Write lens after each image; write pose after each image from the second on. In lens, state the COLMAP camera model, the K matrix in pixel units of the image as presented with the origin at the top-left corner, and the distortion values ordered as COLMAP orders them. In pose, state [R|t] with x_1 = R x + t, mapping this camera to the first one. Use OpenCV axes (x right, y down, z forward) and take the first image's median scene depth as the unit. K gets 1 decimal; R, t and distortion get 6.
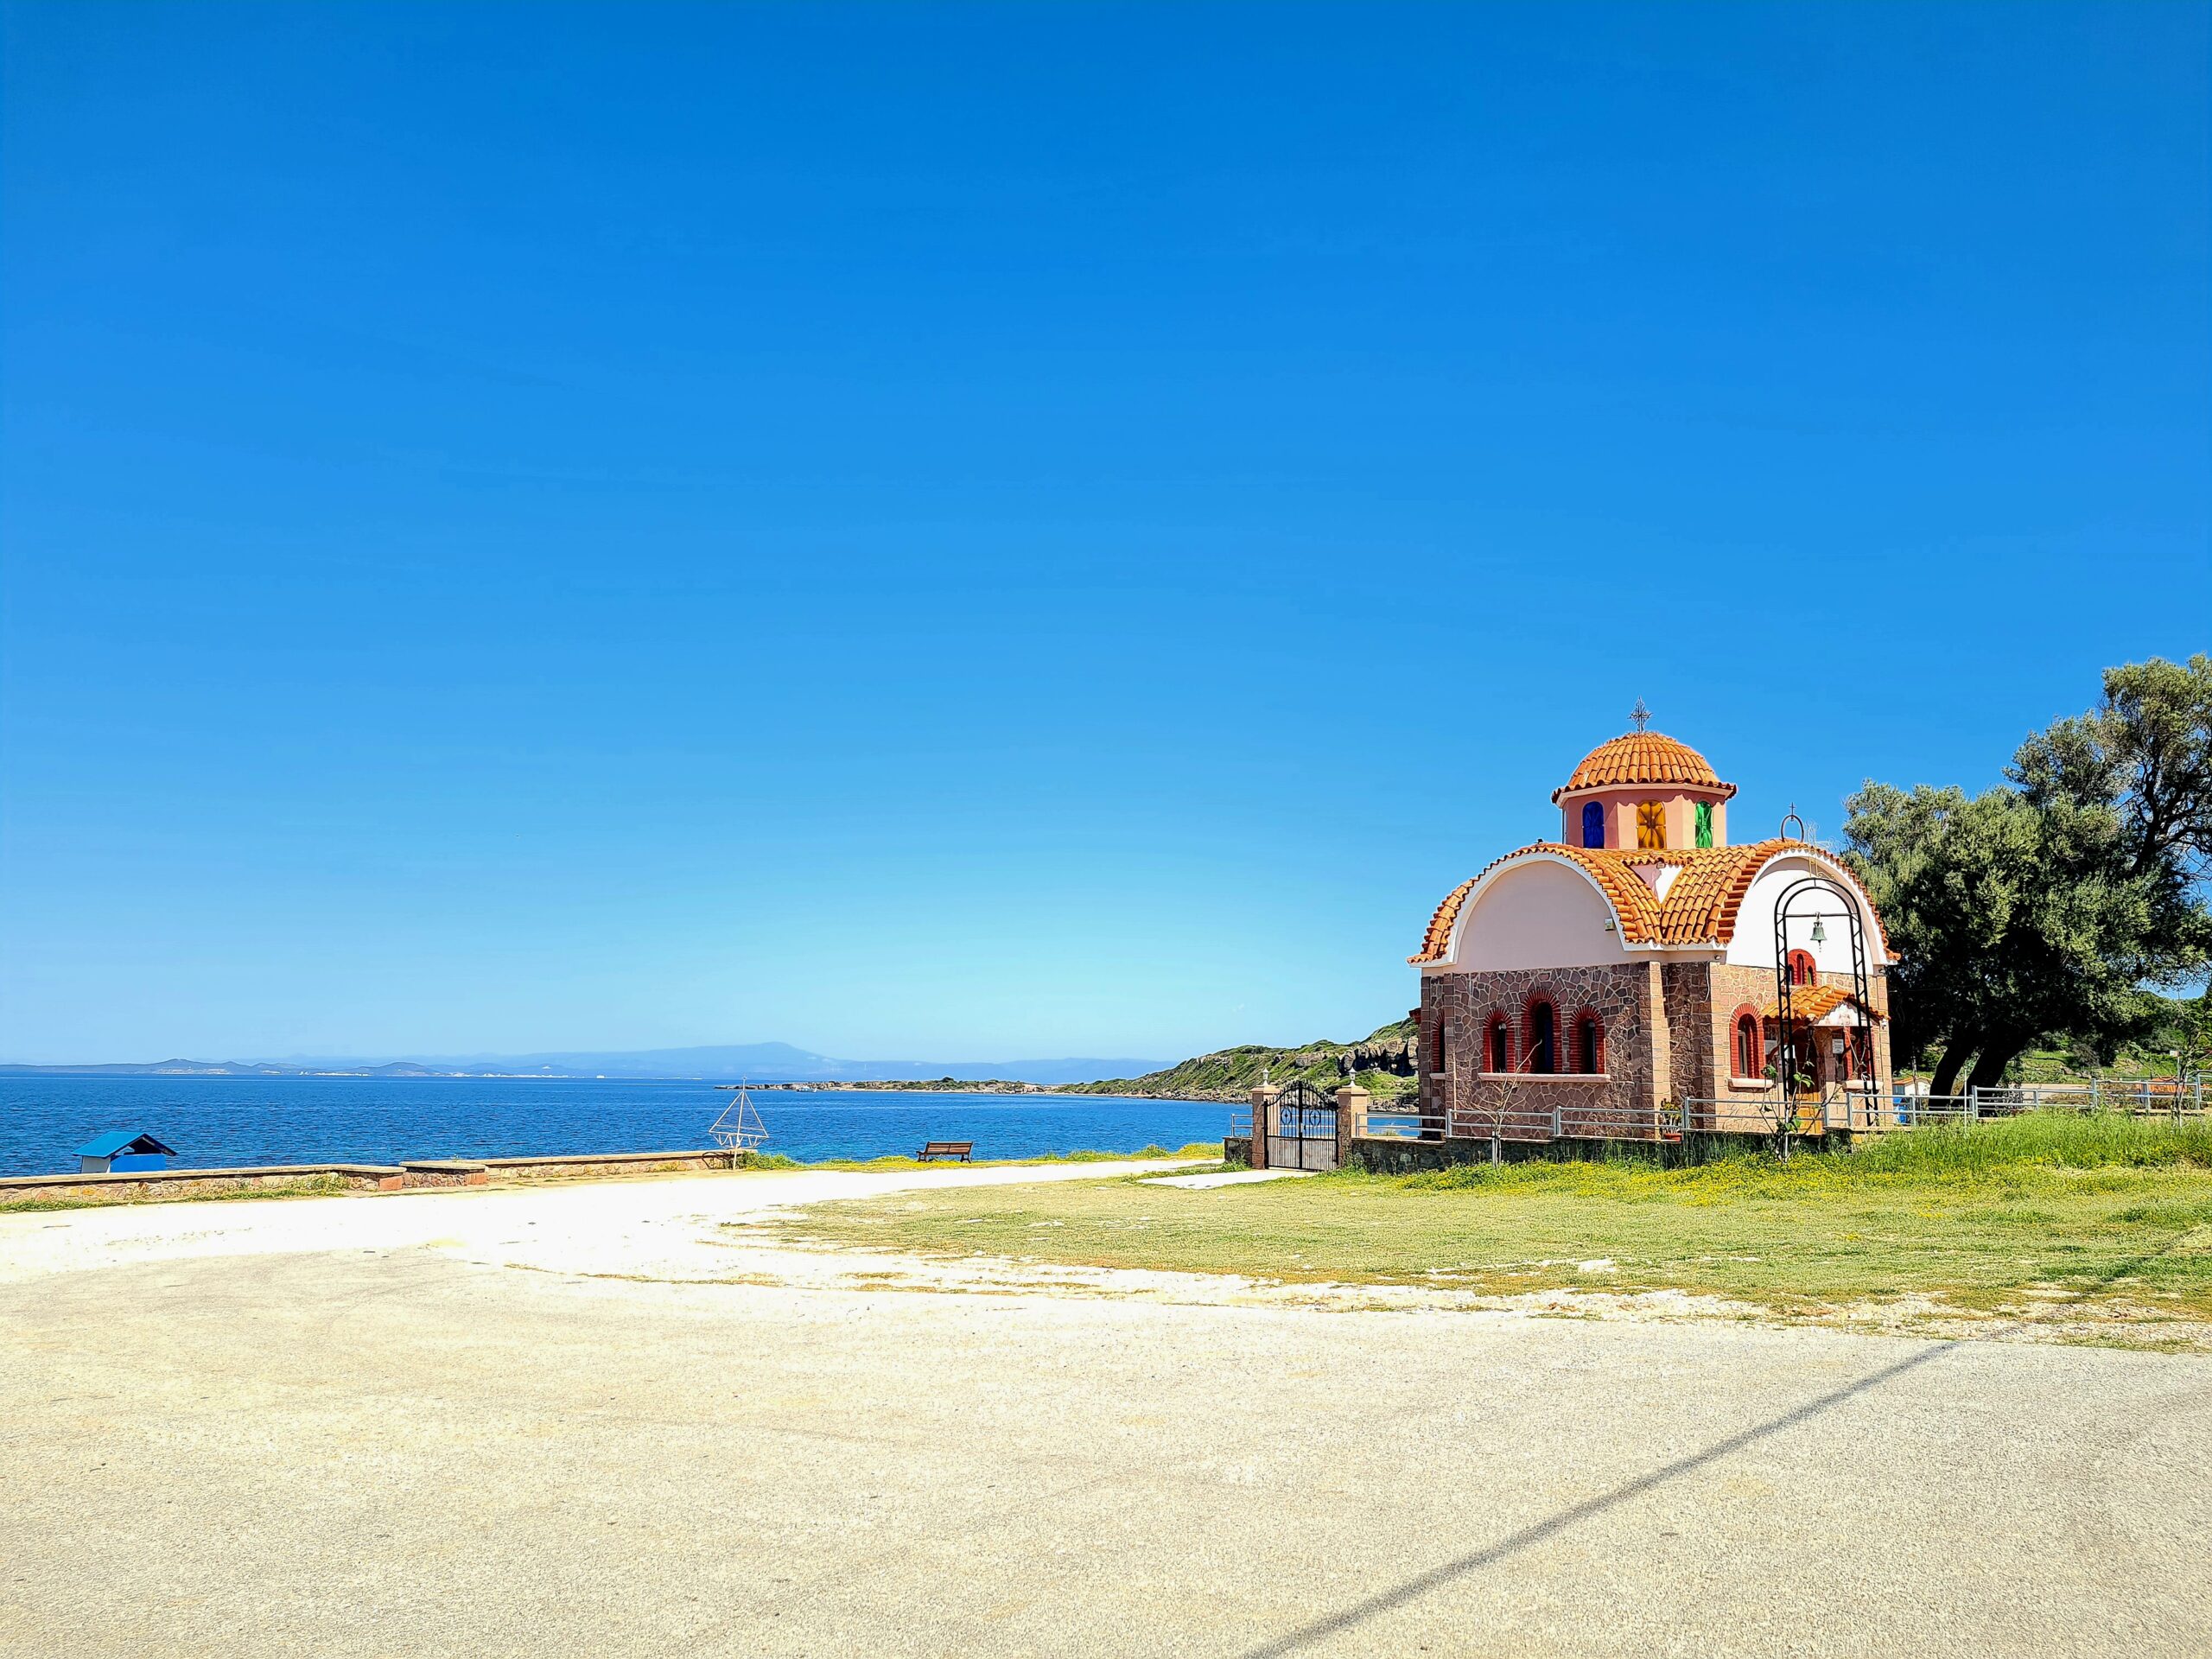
lens RADIAL K [[1707.0, 0, 1113.9], [0, 1707.0, 826.2], [0, 0, 1]] dist [0.057392, 0.007666]
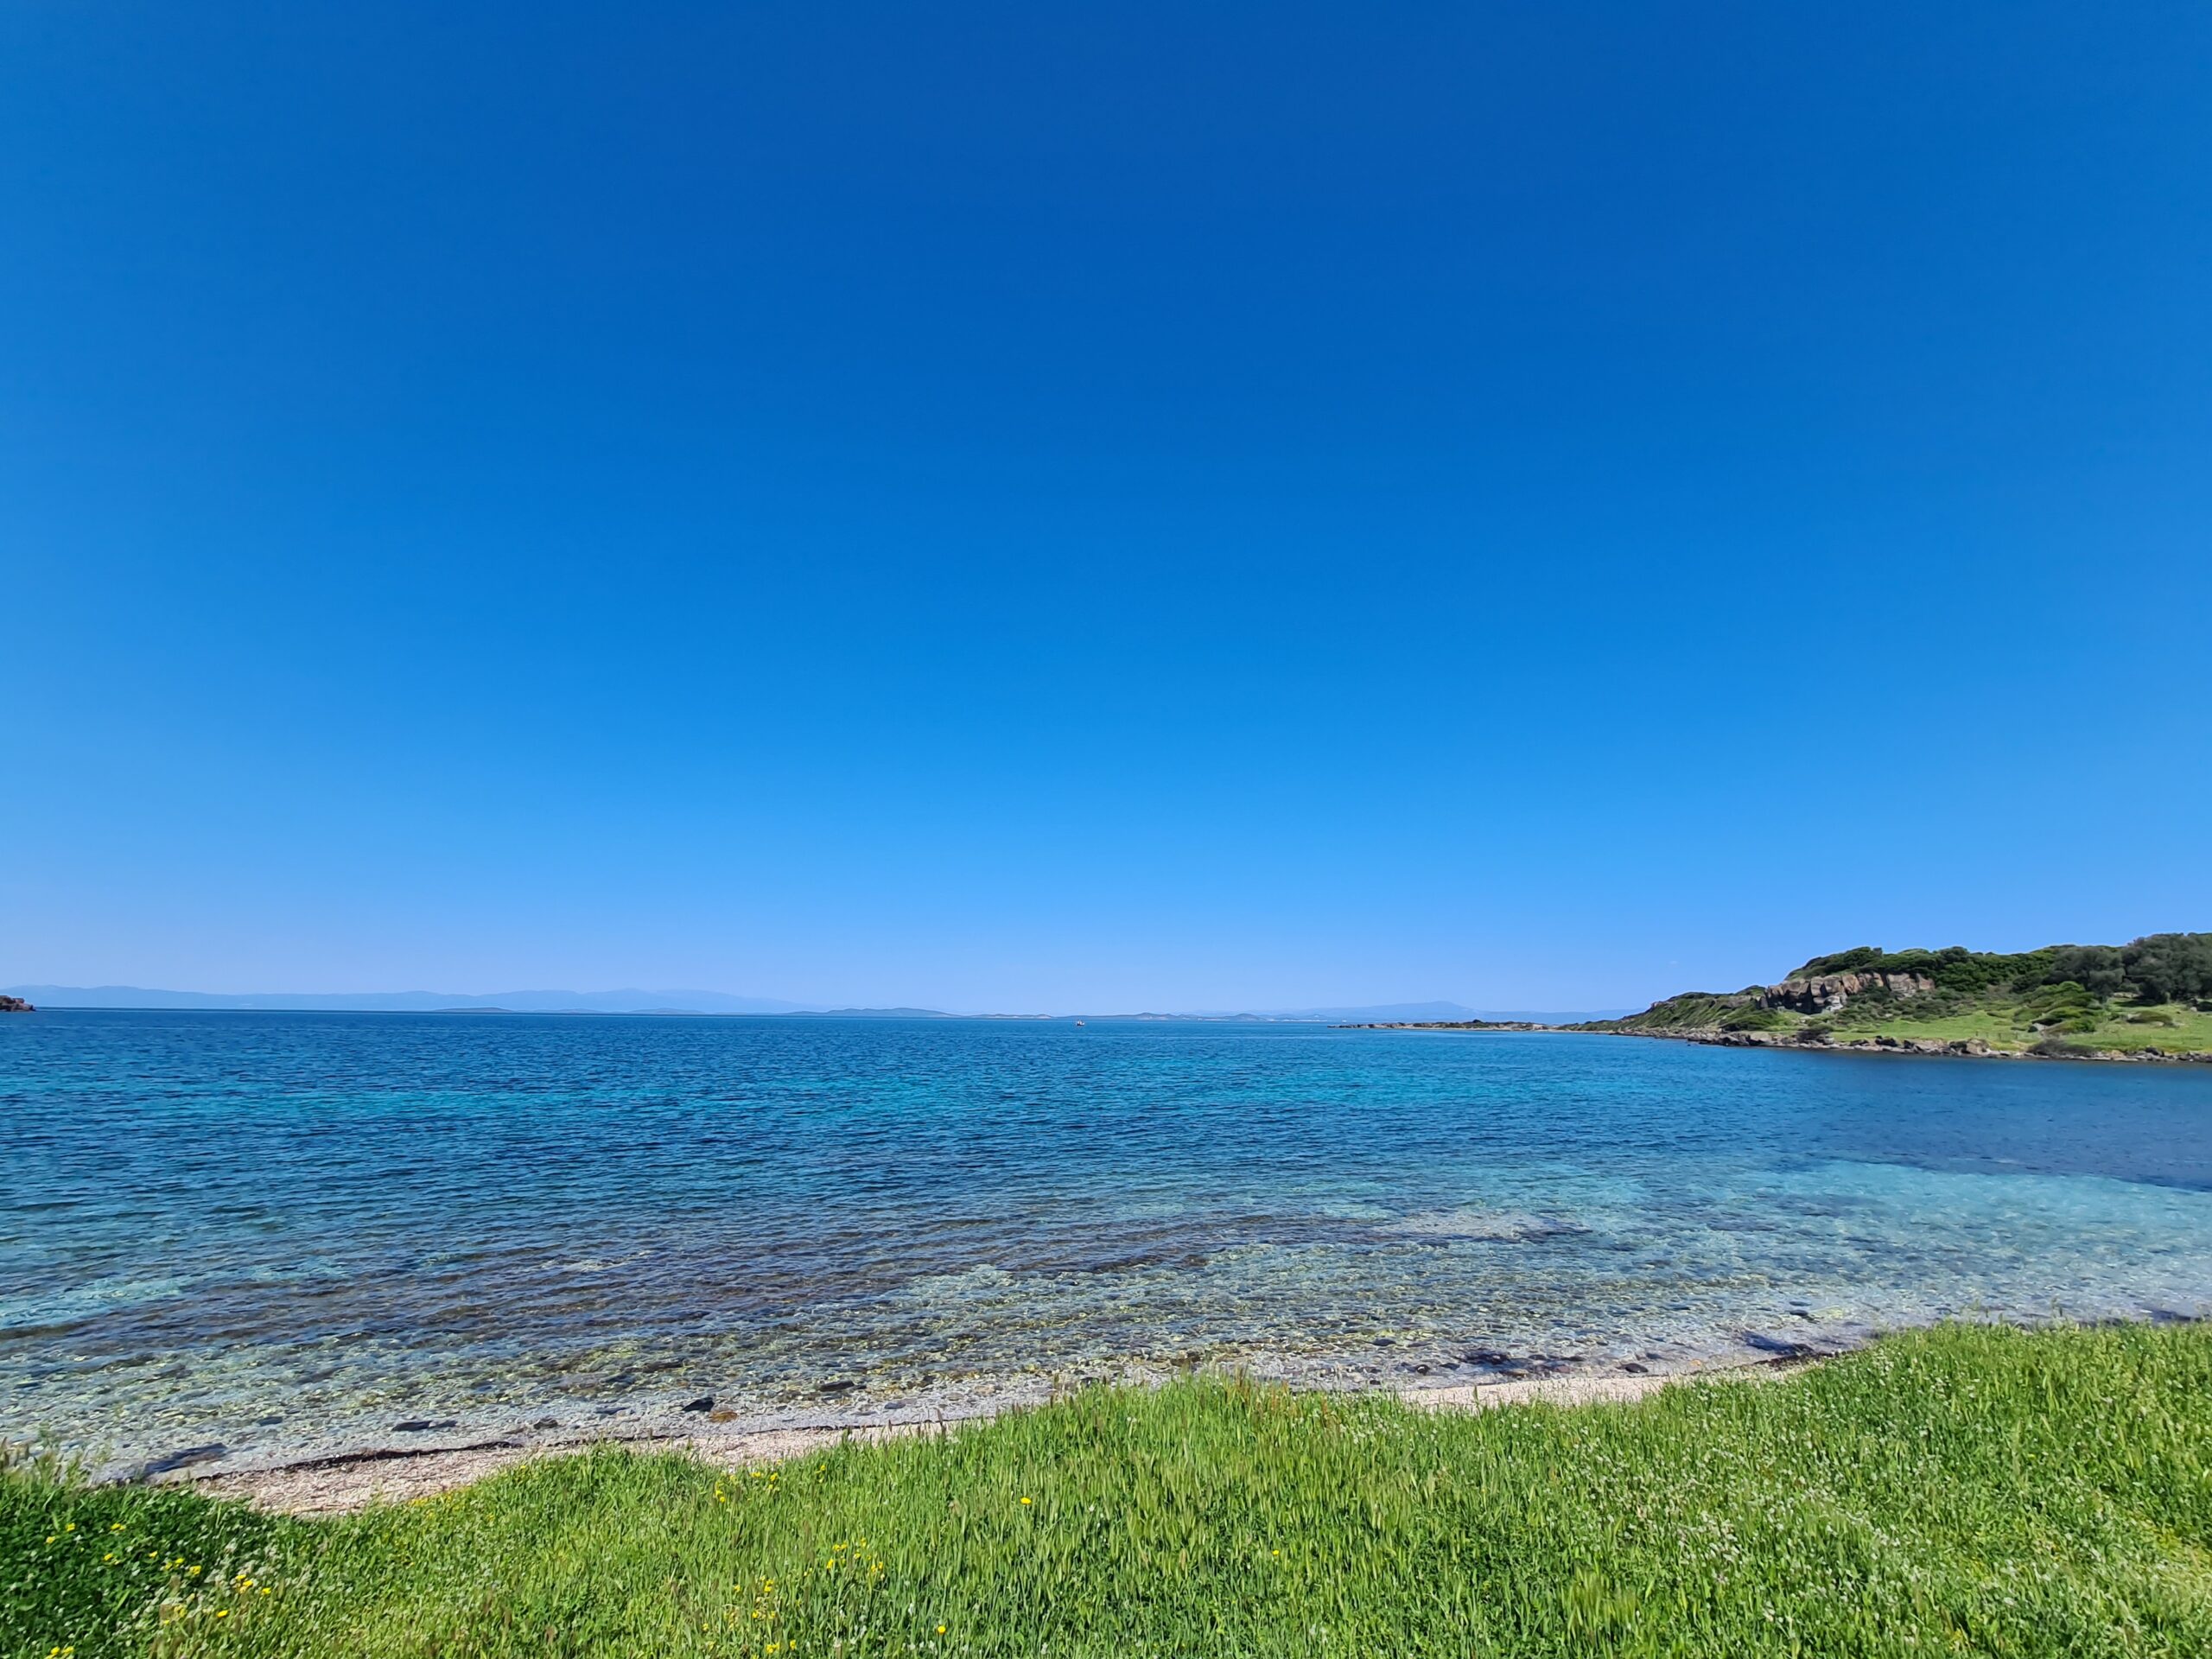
lens RADIAL K [[883.9, 0, 1123.0], [0, 883.9, 820.3], [0, 0, 1]] dist [-0.003596, -0.000278]
pose [[0.848298, -0.122824, -0.515078, 0.124729], [0.081743, 0.991442, -0.101791, 0.055845], [0.523172, 0.044245, 0.851078, 0.355945]]
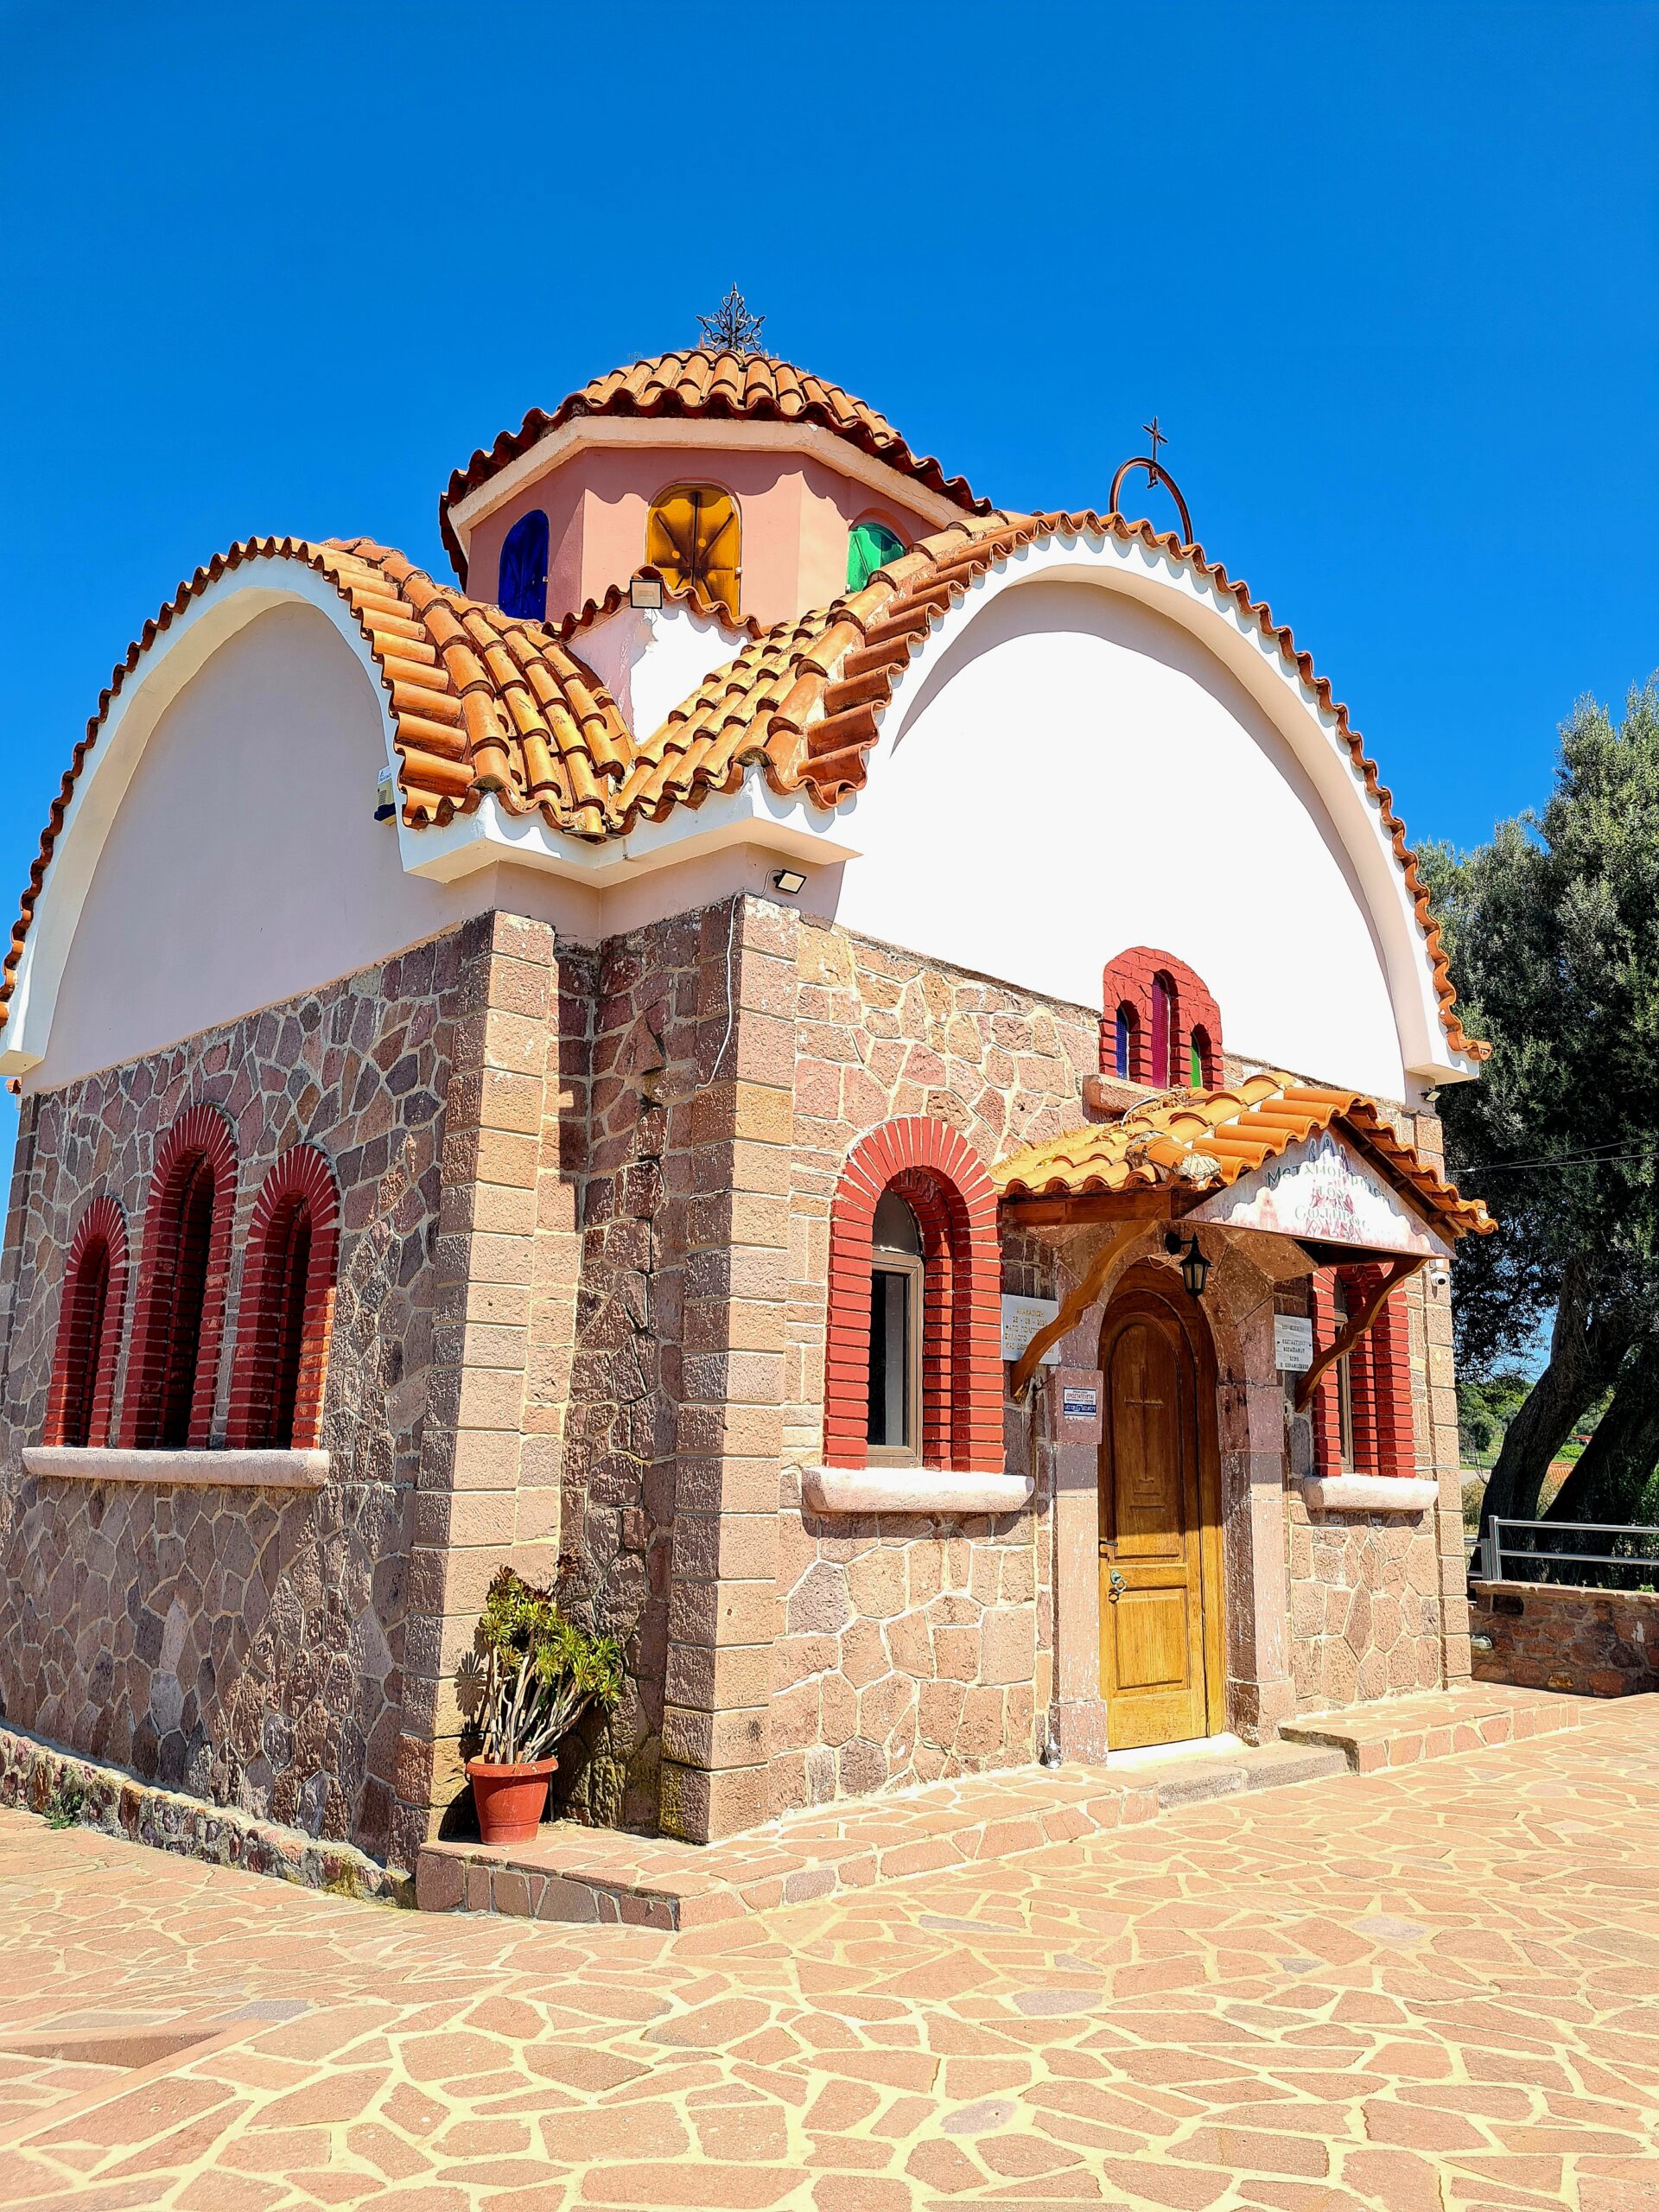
lens RADIAL K [[1707.0, 0, 827.8], [0, 1707.0, 1109.6], [0, 0, 1]] dist [0.057392, 0.007666]
pose [[0.985113, 0.043227, 0.166384, 0.298362], [-0.034535, 0.997901, -0.054786, 0.106227], [-0.168403, 0.048224, 0.984538, 0.737229]]
